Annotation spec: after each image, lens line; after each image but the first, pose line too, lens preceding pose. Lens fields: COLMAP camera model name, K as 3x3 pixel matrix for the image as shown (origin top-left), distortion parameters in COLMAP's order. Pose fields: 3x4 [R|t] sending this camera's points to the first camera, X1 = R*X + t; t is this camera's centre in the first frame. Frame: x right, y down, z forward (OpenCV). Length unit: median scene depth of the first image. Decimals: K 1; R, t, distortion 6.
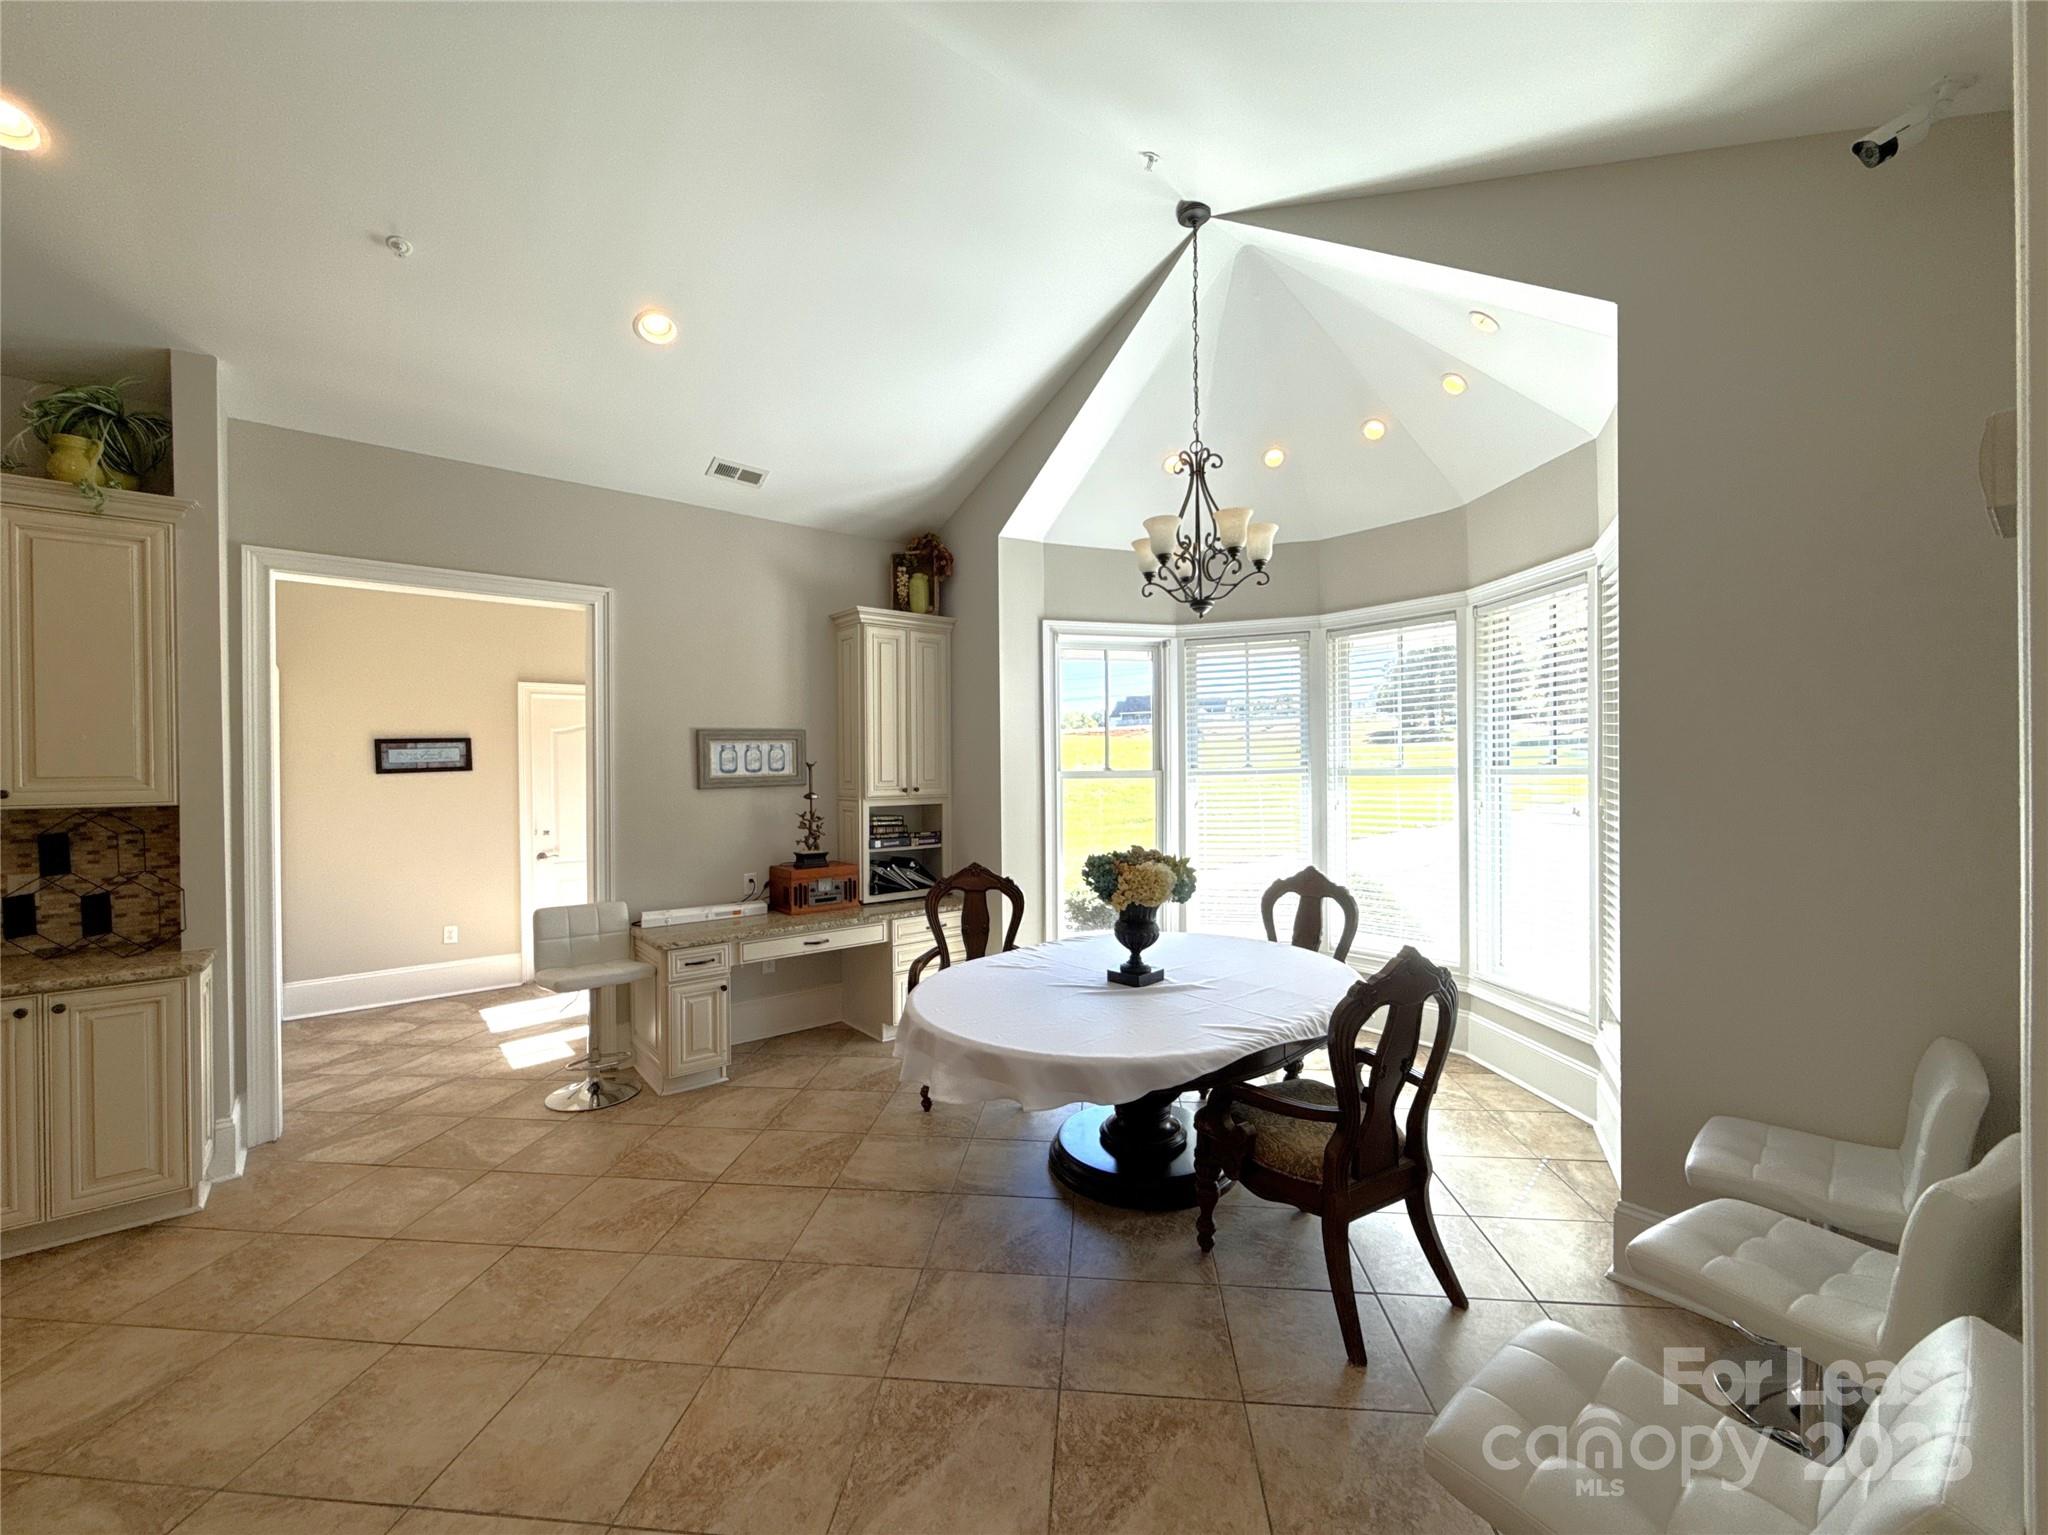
lens RADIAL K [[831.6, 0, 1020.9], [0, 831.6, 768.0], [0, 0, 1]] dist [0.002891, 0.000097]
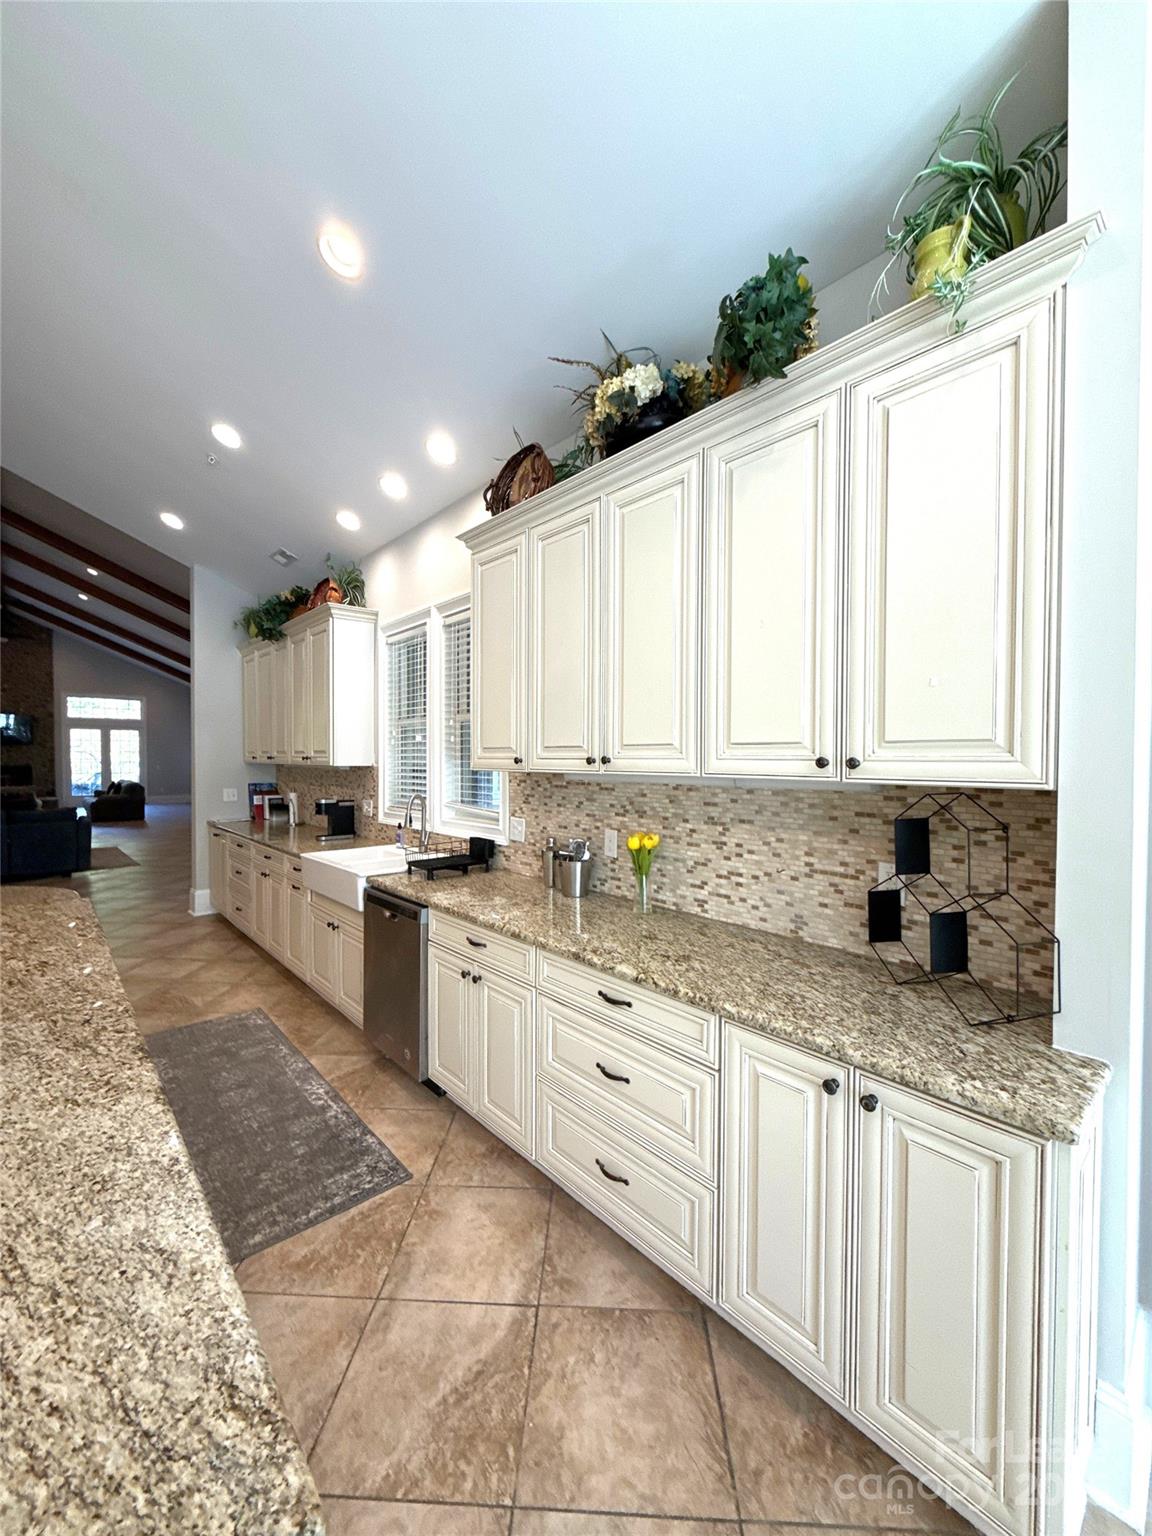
lens RADIAL K [[623.7, 0, 572.9], [0, 623.7, 765.2], [0, 0, 1]] dist [0.002891, 0.000097]
pose [[0.066937, 0.021752, -0.997520, -0.616196], [-0.014217, 0.999682, 0.020846, 0.023884], [0.997656, 0.012787, 0.067224, 0.652182]]
